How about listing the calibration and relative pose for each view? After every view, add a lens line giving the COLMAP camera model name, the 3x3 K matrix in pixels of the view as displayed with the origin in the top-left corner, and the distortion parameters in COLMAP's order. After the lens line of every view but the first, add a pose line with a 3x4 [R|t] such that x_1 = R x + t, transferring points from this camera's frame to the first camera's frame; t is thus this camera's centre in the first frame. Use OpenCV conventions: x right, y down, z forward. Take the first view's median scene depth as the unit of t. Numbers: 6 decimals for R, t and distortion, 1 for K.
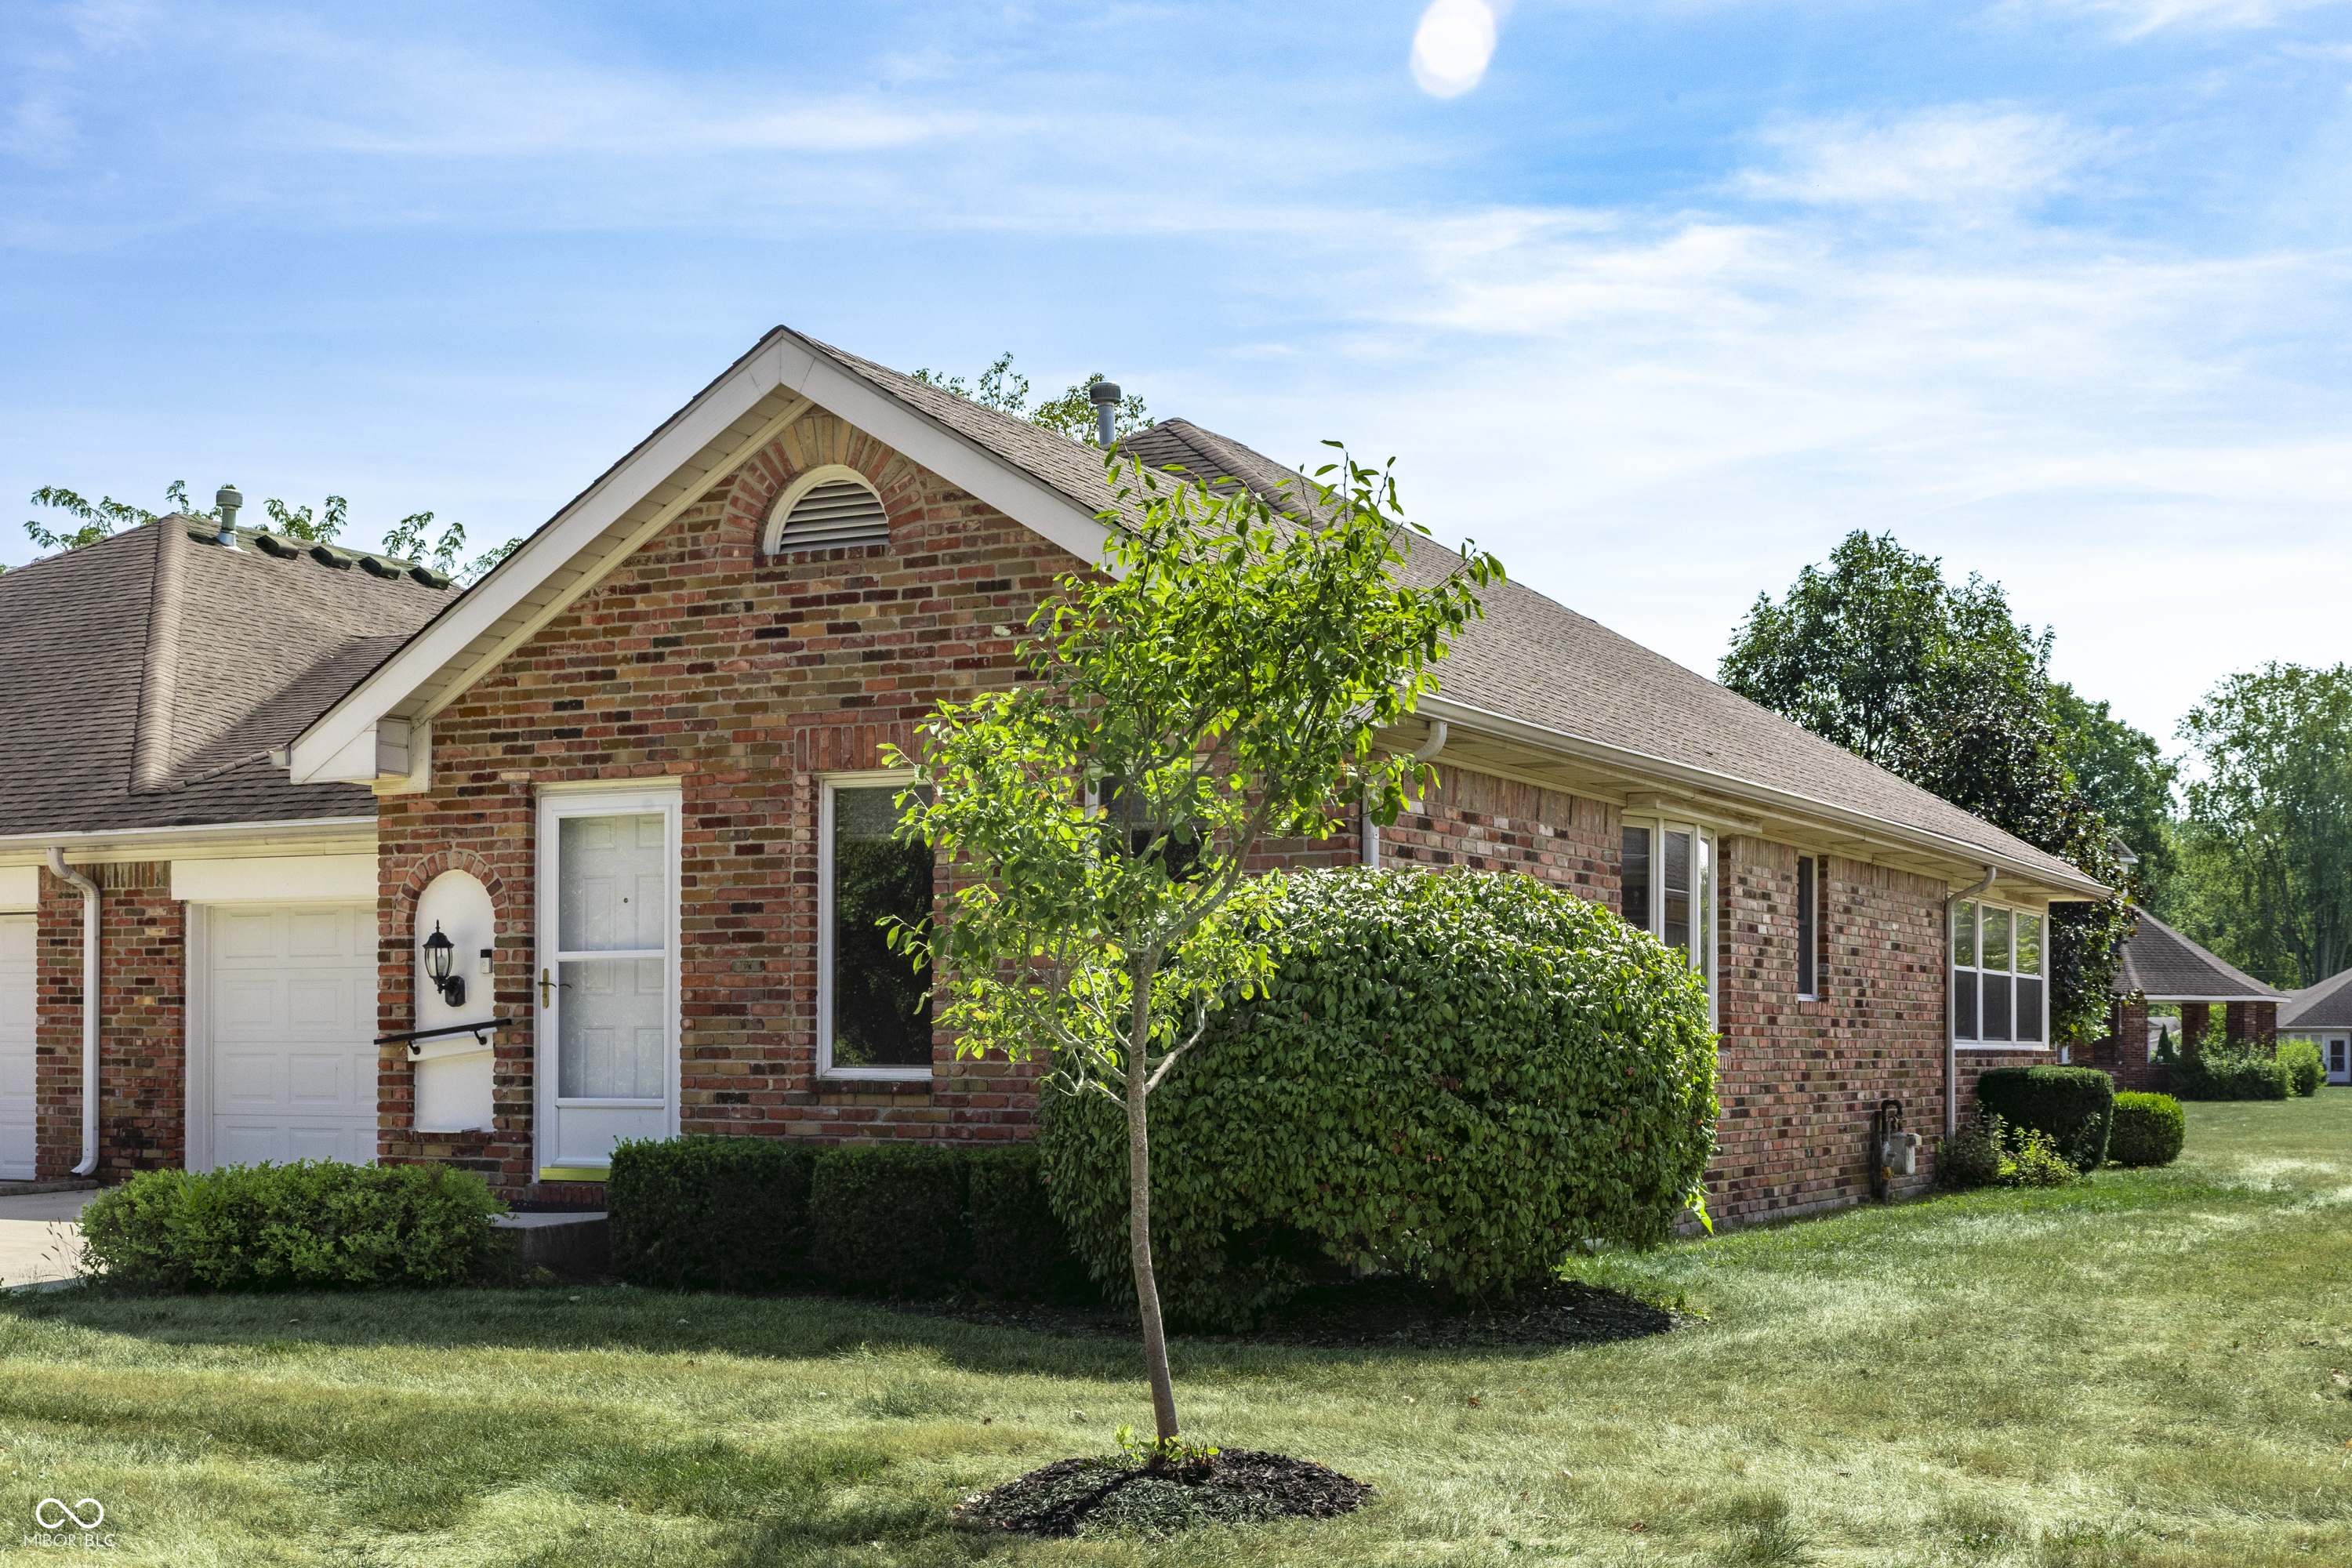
lens RADIAL K [[3001.0, 0, 1176.0], [0, 3001.0, 784.0], [0, 0, 1]] dist [0.001809, 0.001301]
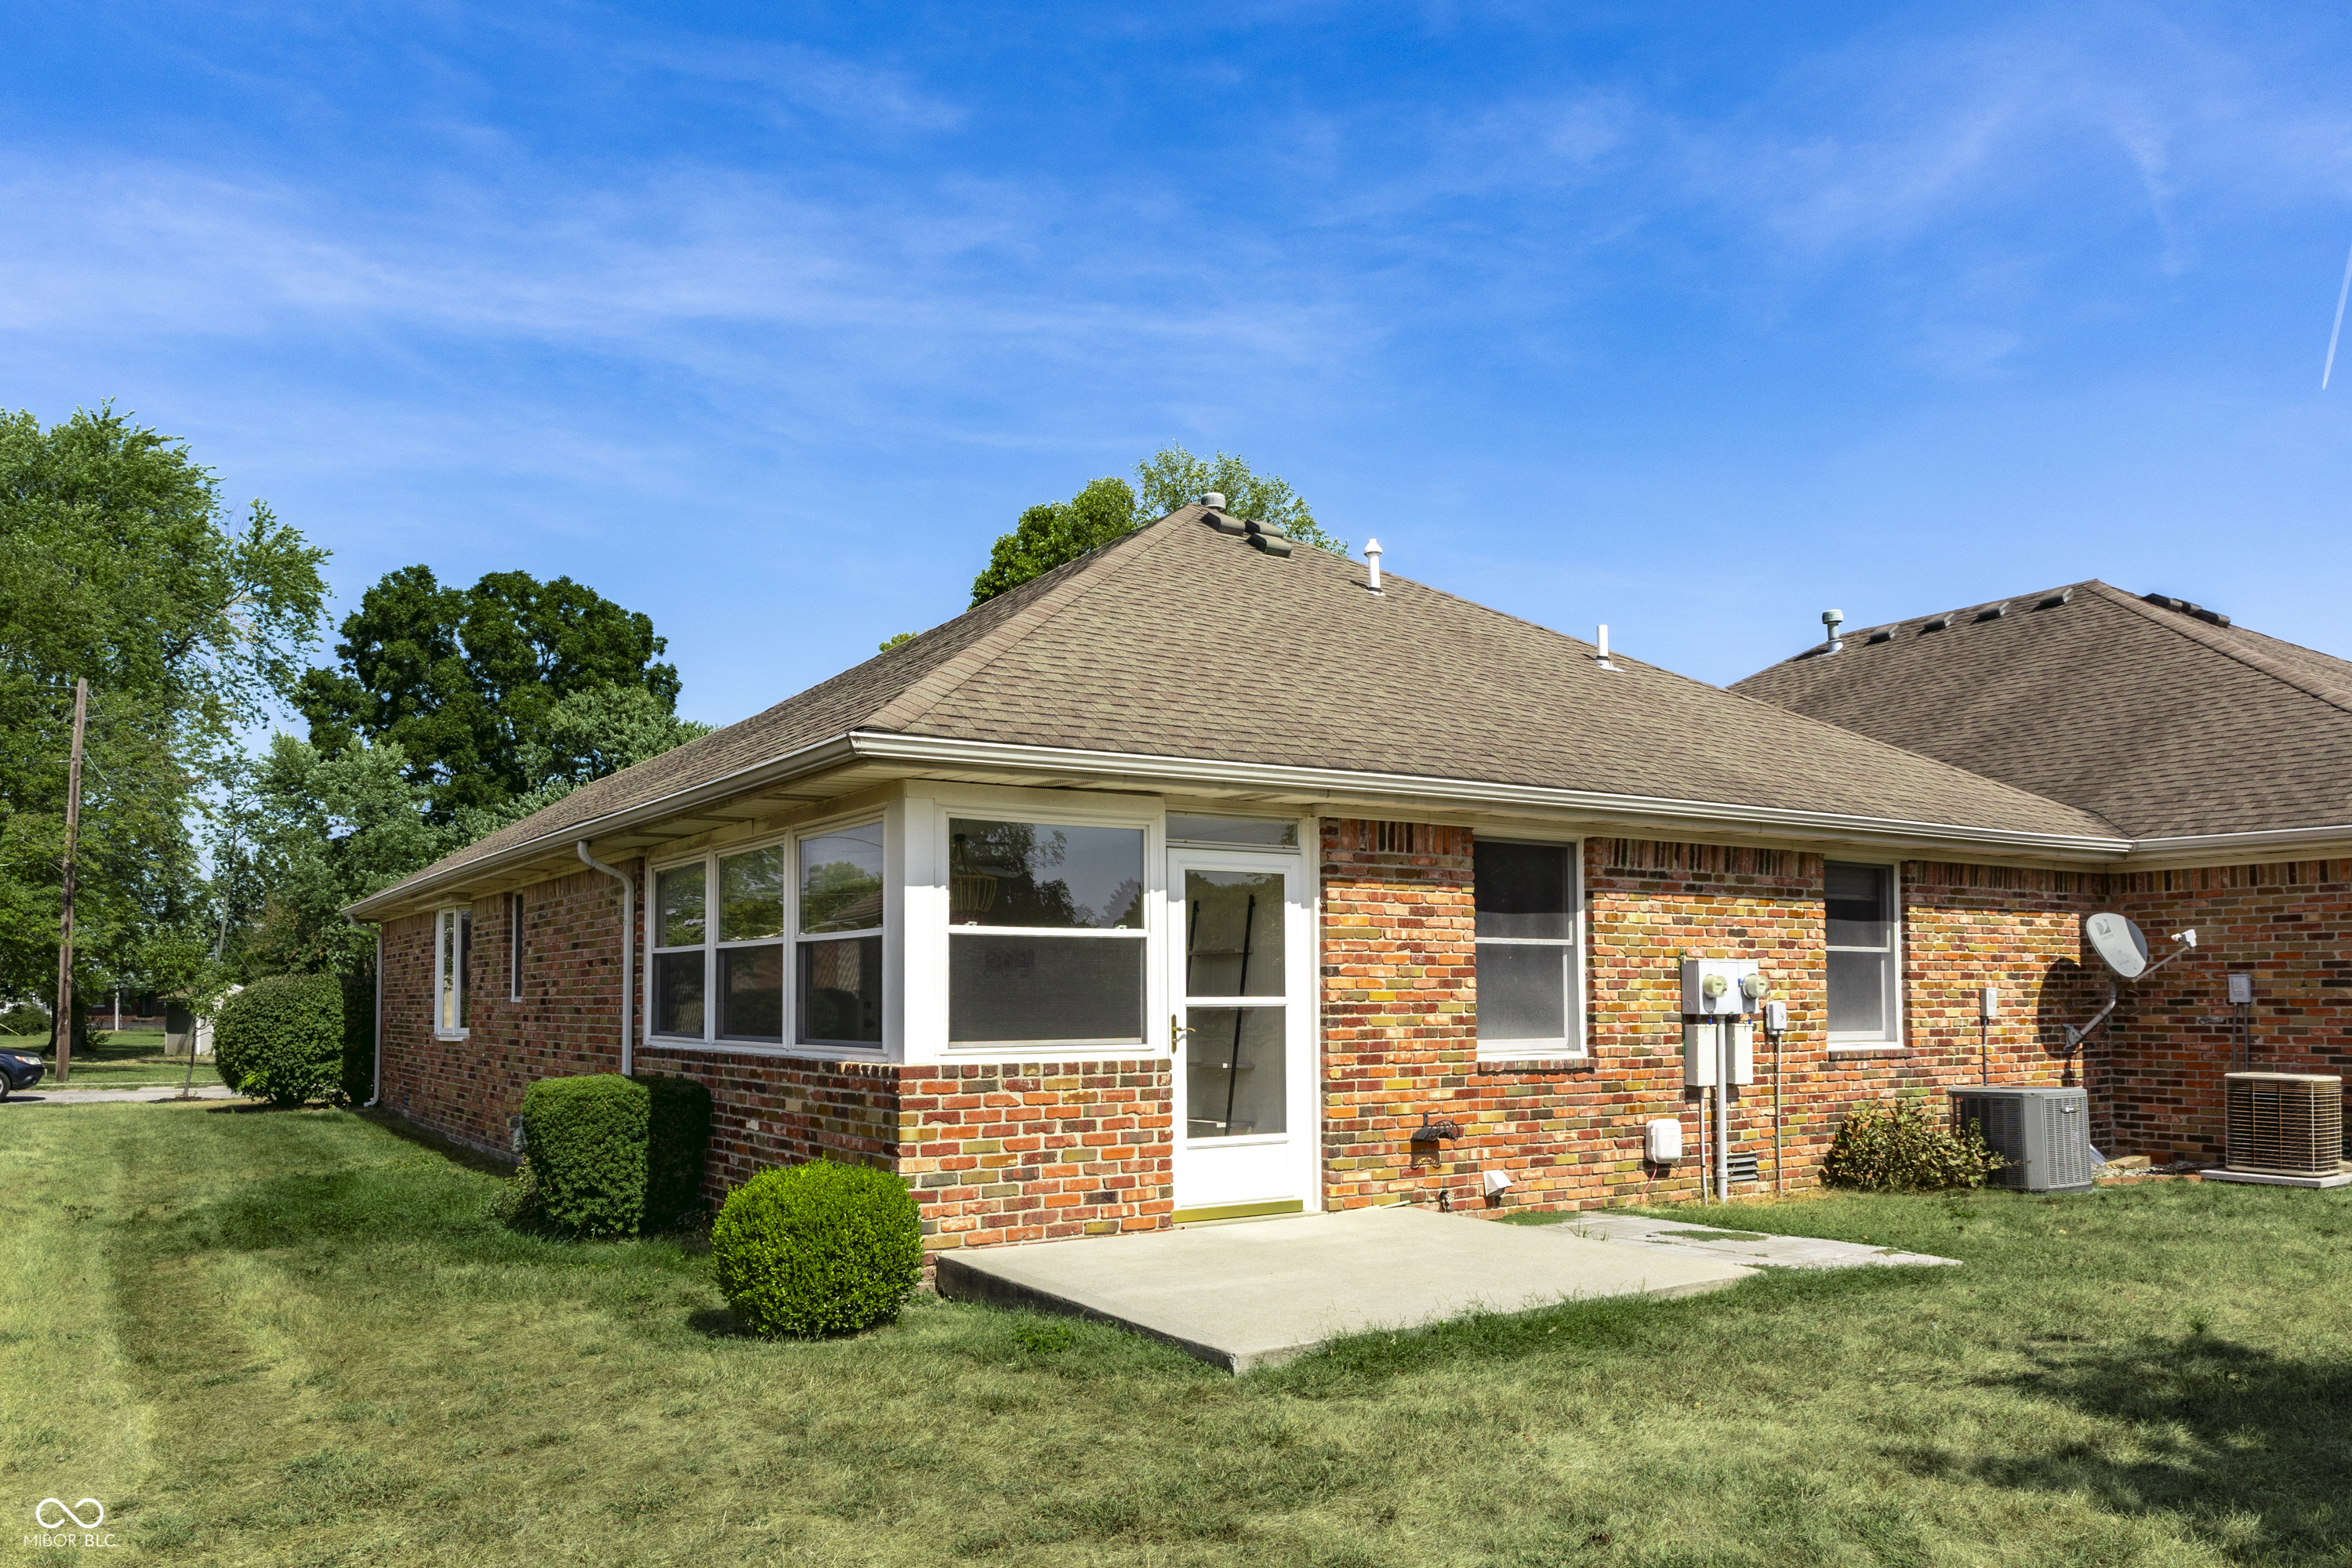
lens RADIAL K [[1657.6, 0, 1176.0], [0, 1657.6, 784.0], [0, 0, 1]] dist [-0.000172, -0.000091]
pose [[-0.506326, -0.103349, -0.856127, 0.672009], [0.087884, 0.981439, -0.170452, 0.122634], [0.857852, -0.161545, -0.487845, 1.550483]]
